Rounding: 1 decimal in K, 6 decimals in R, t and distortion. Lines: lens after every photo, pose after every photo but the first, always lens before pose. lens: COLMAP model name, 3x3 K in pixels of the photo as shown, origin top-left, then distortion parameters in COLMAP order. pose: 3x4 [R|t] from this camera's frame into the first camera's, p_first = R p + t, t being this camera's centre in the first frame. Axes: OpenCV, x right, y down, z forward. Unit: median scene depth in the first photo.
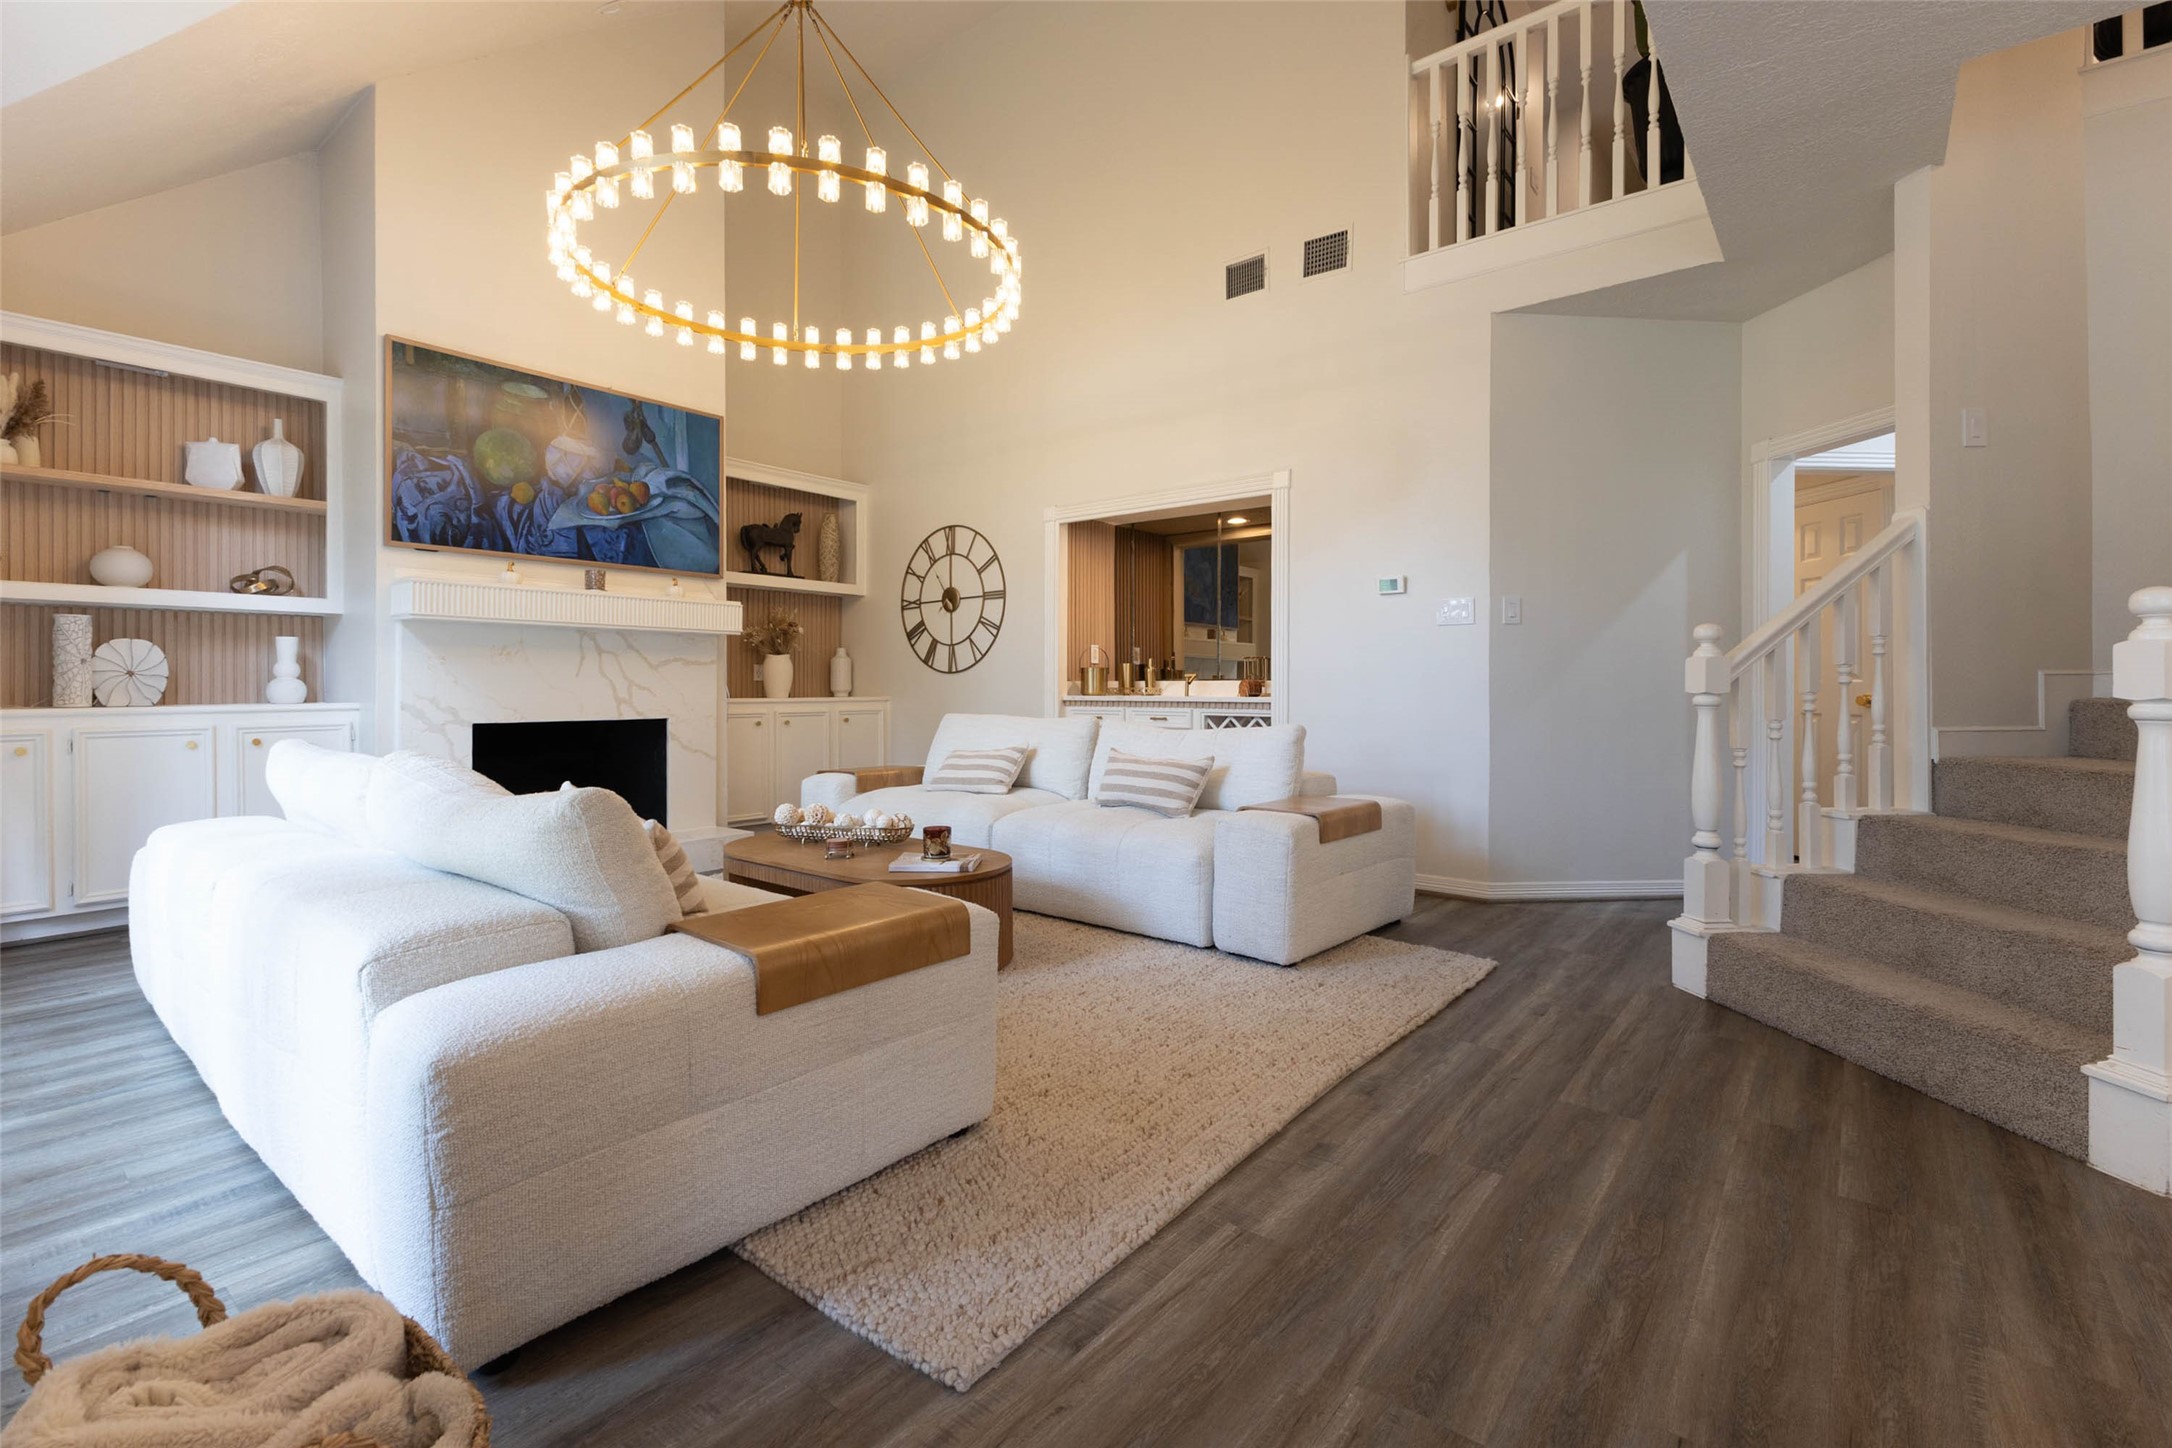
lens RADIAL K [[942.0, 0, 1080.7], [0, 942.0, 683.4], [0, 0, 1]] dist [-0.002639, -0.000618]
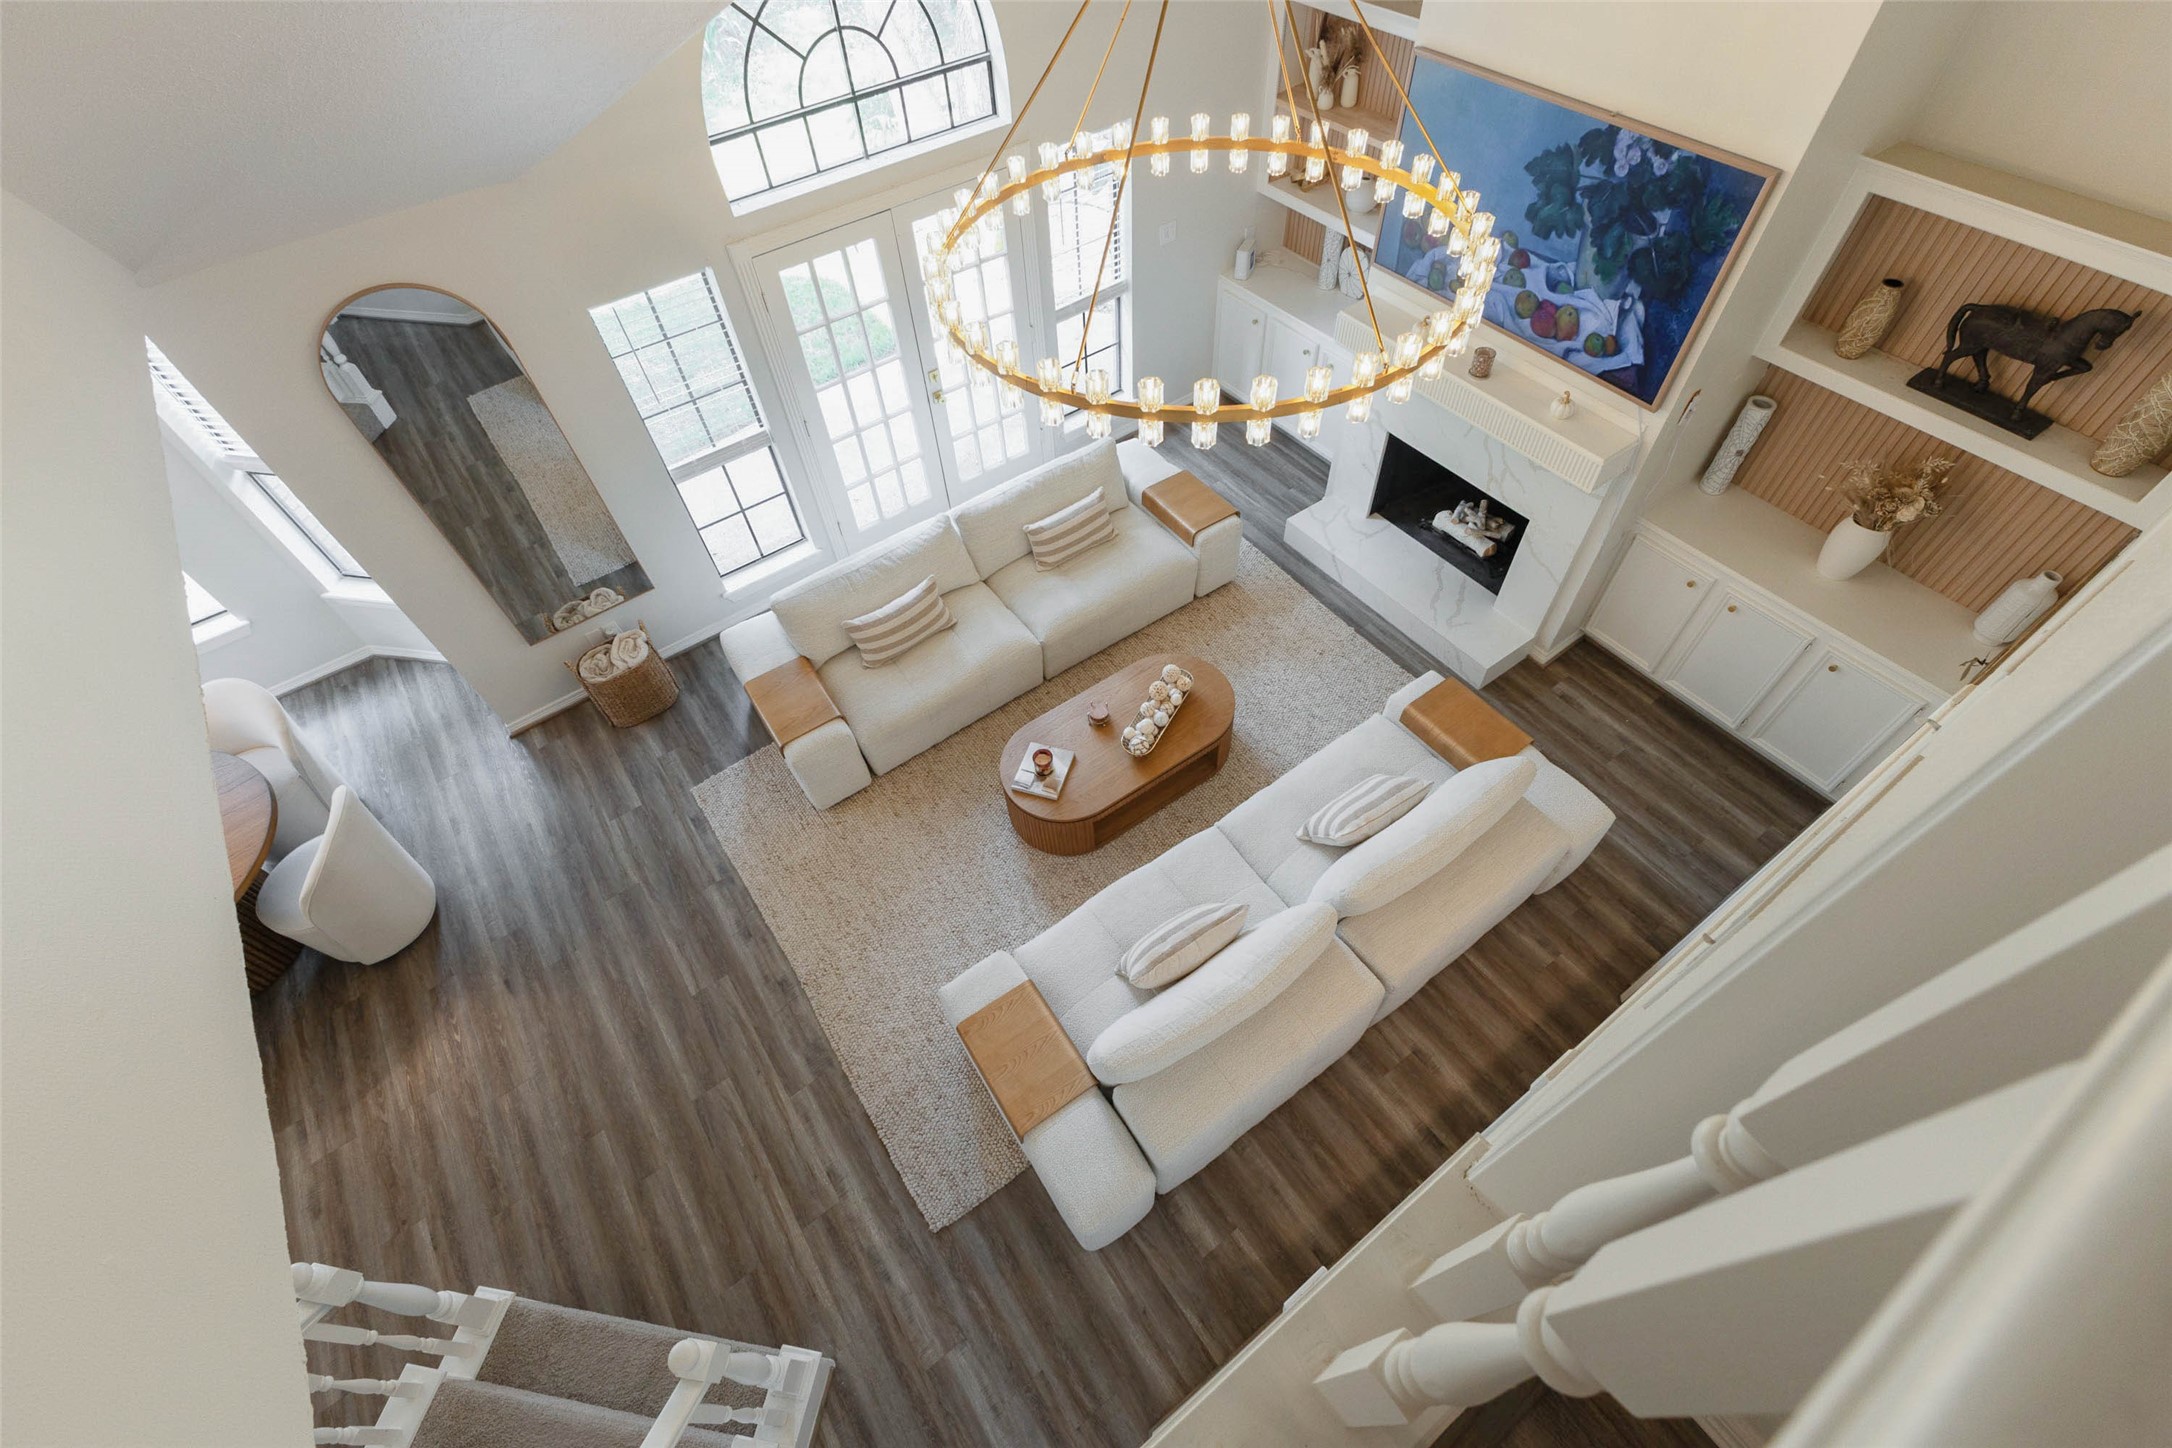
lens RADIAL K [[942.0, 0, 1088.0], [0, 942.0, 719.9], [0, 0, 1]] dist [-0.002639, -0.000618]
pose [[-0.259472, 0.778493, -0.571509, 0.724889], [0.042726, 0.600451, 0.798519, -1.227018], [0.964805, 0.182775, -0.189062, 1.650275]]
